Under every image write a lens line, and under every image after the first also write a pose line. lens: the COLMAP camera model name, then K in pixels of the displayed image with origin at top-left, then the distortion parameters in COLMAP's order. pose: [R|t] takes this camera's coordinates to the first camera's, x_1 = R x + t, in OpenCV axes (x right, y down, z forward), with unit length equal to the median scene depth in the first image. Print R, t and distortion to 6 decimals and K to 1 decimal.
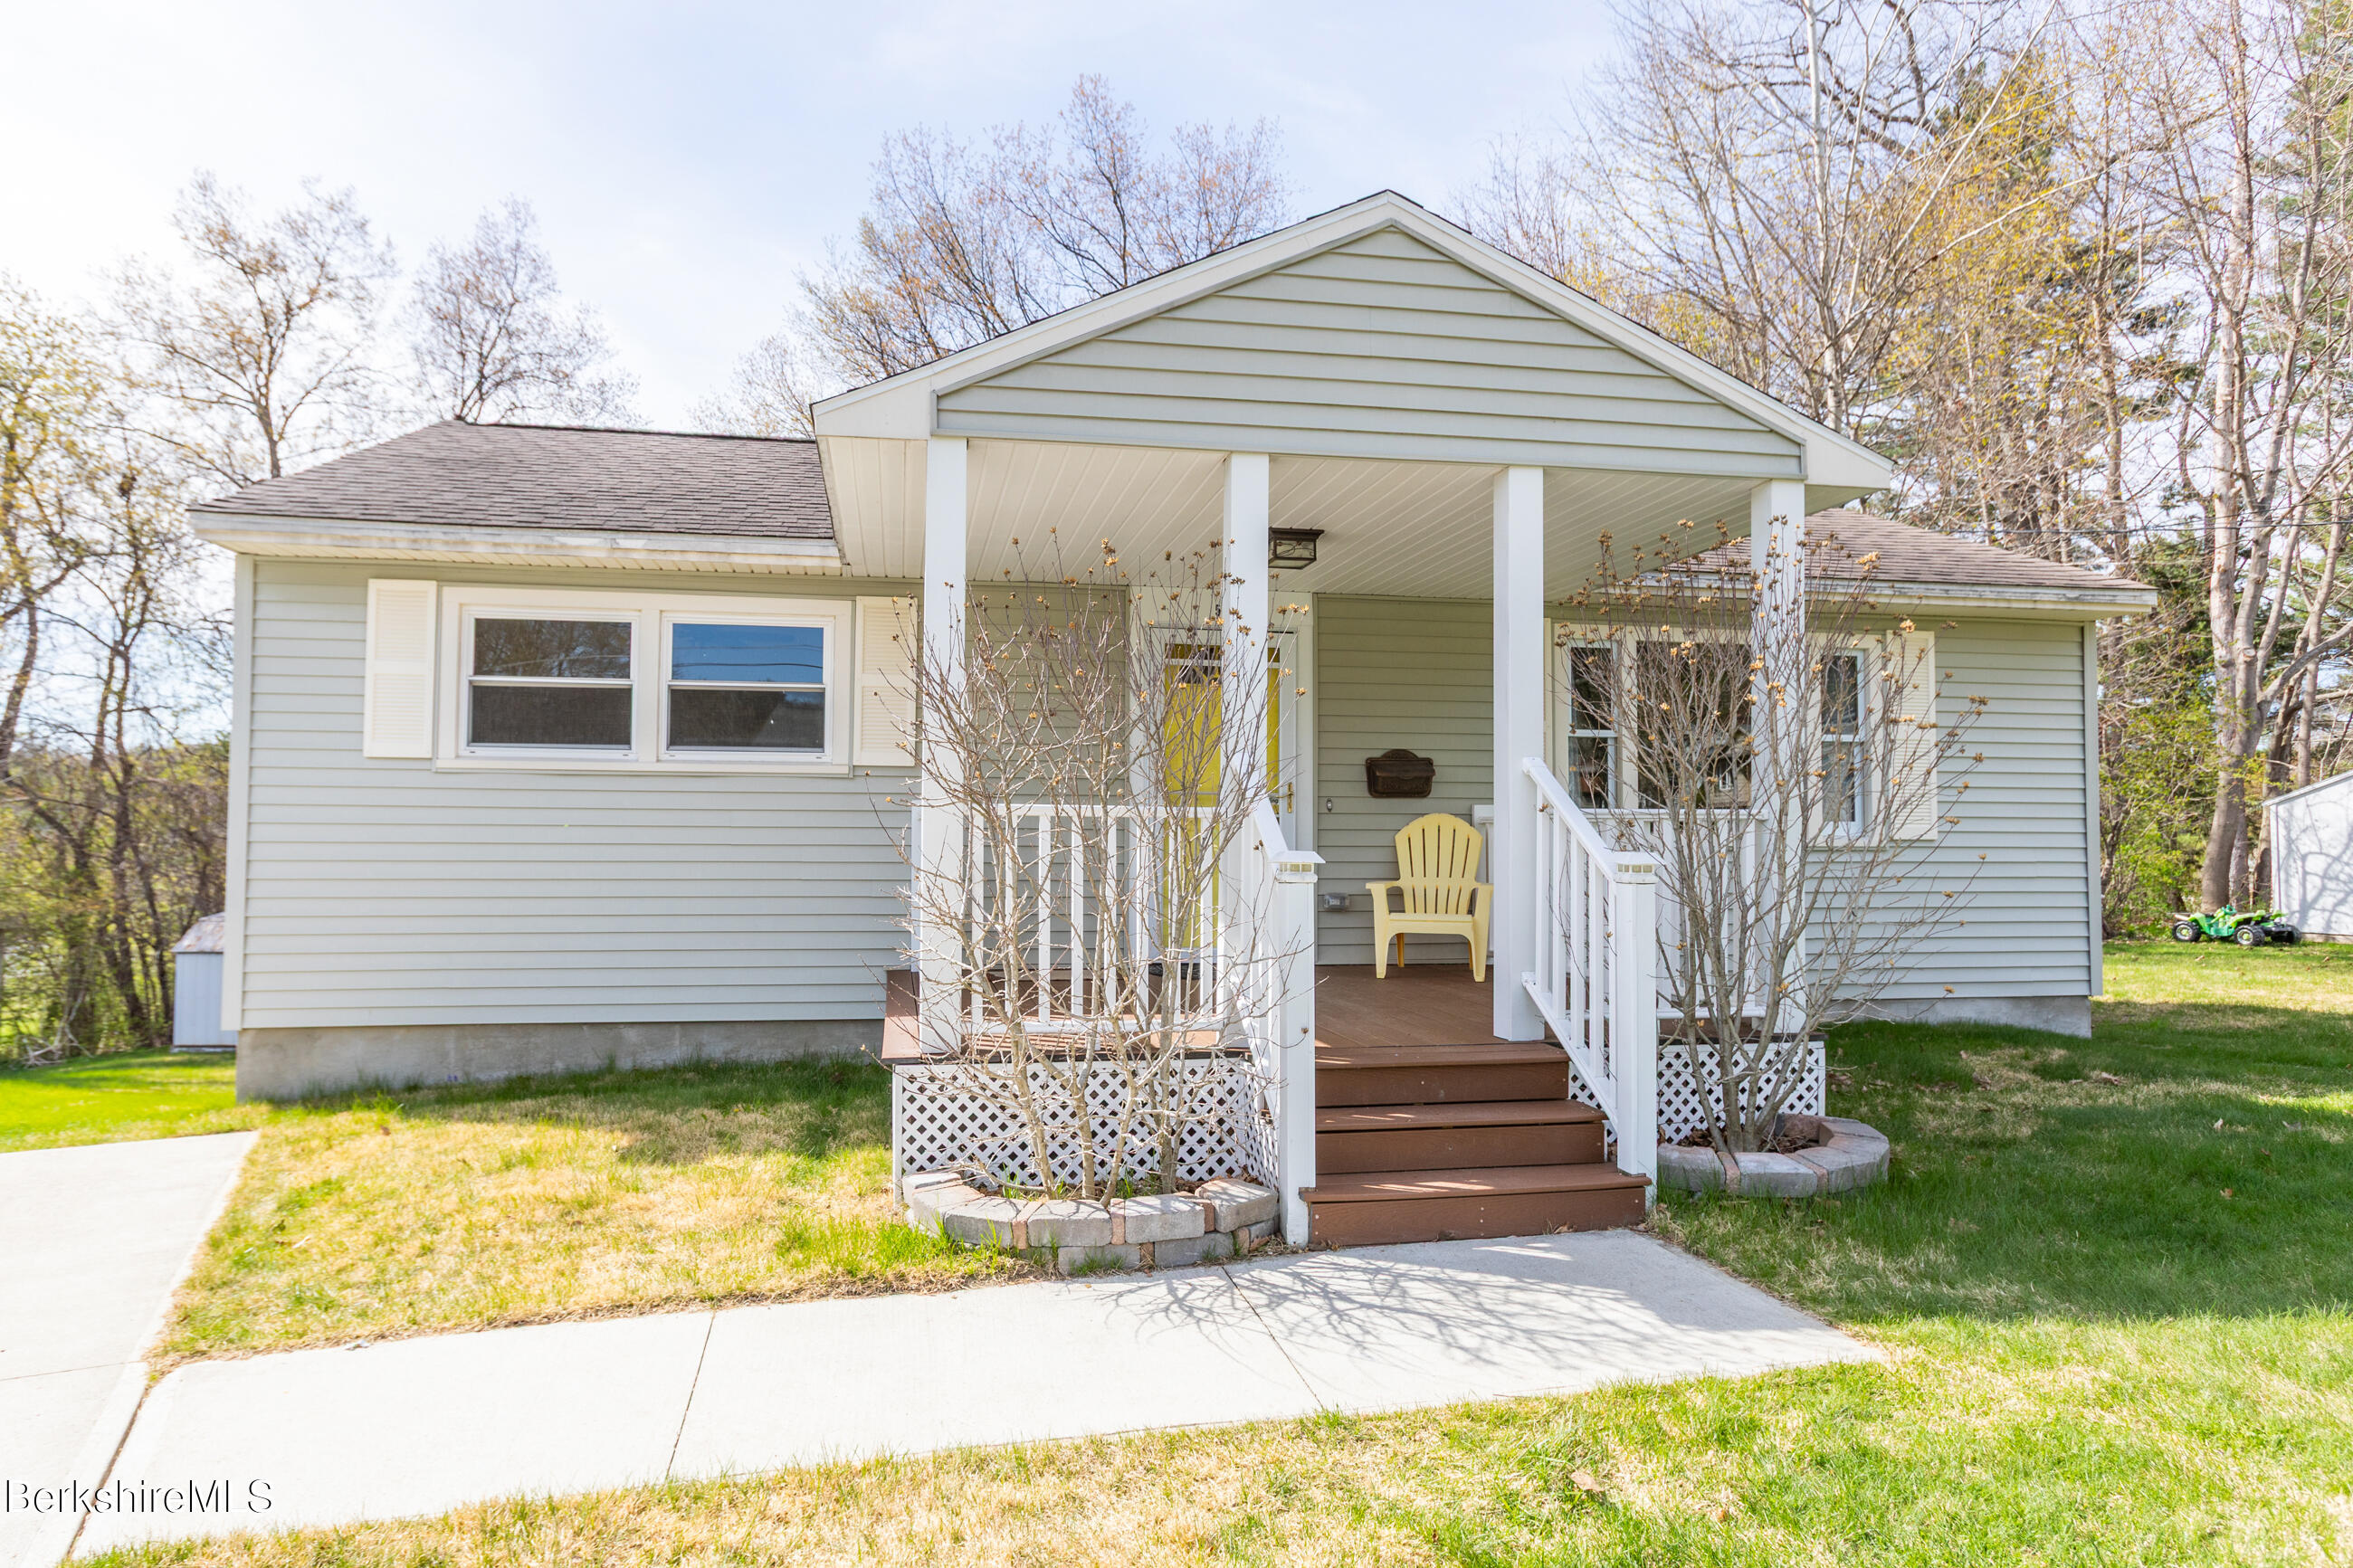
lens RADIAL K [[1260.5, 0, 1176.5], [0, 1260.5, 784.0], [0, 0, 1]] dist [-0.023428, 0.015837]
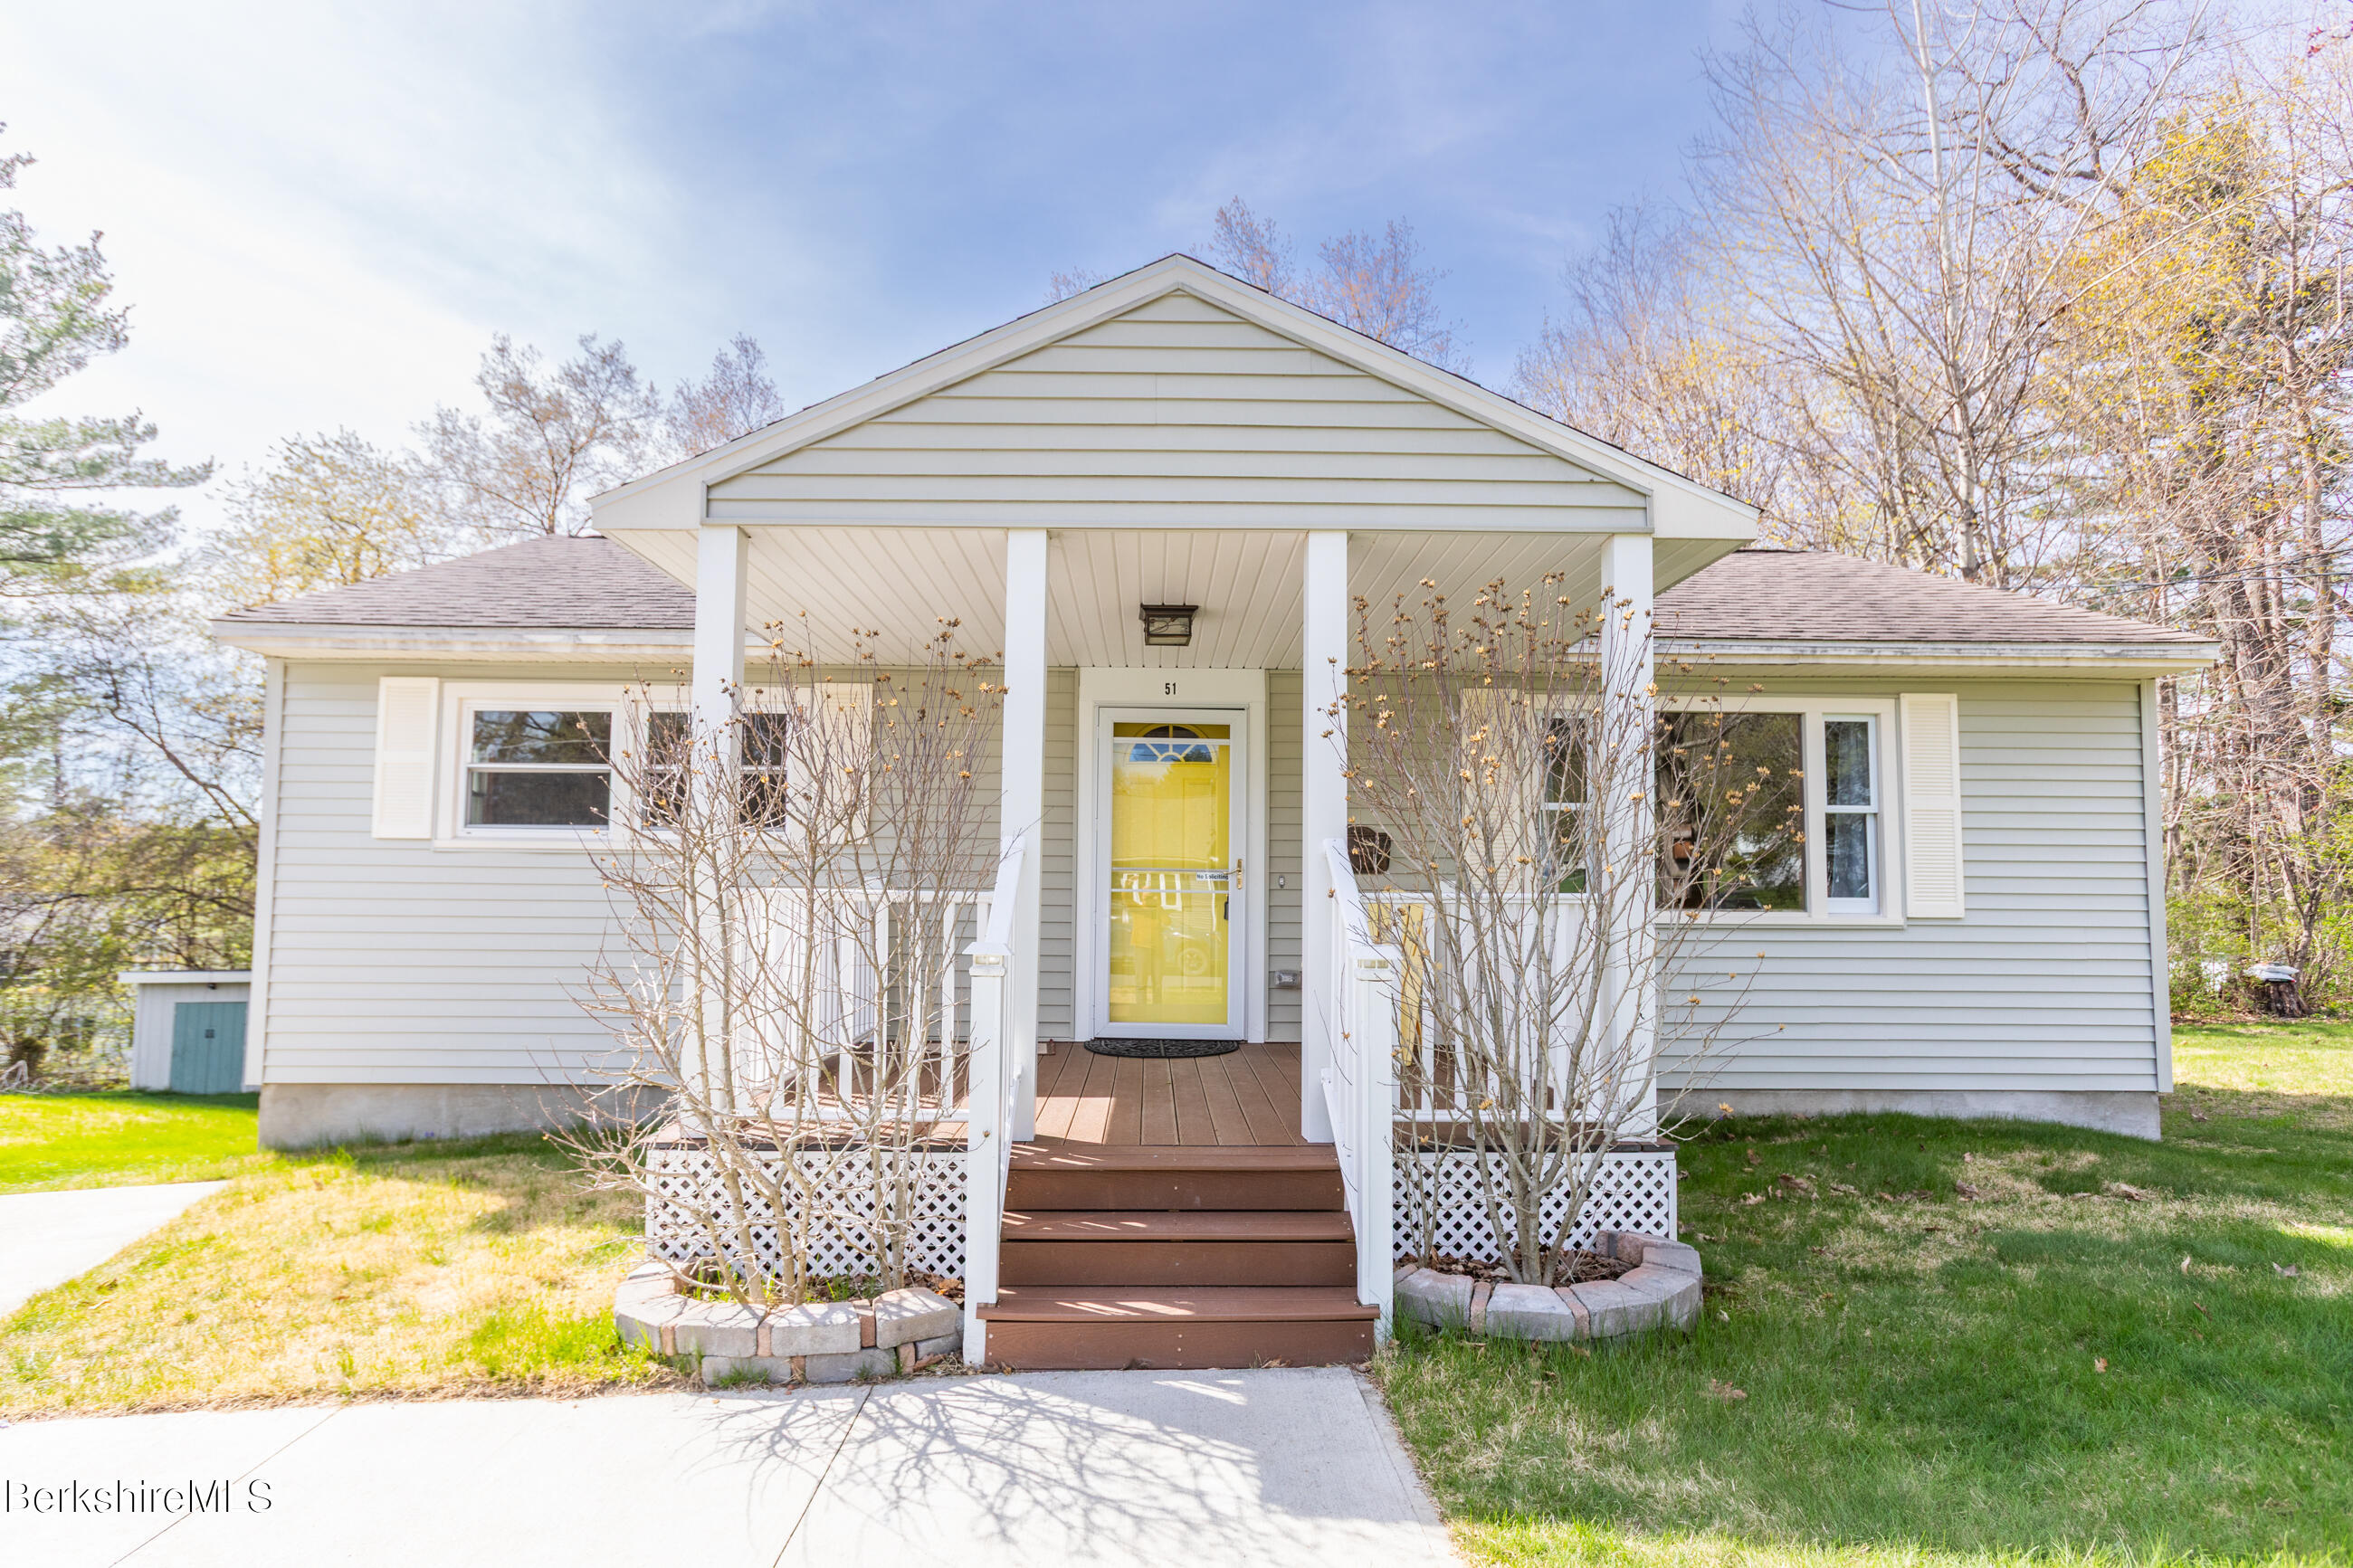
lens RADIAL K [[1172.1, 0, 1179.7], [0, 1172.1, 822.0], [0, 0, 1]] dist [-0.011515, 0.008065]
pose [[0.990008, -0.006073, -0.140883, 0.320411], [0.002539, 0.999678, -0.025250, -0.012868], [0.140991, 0.024640, 0.989704, 0.128535]]
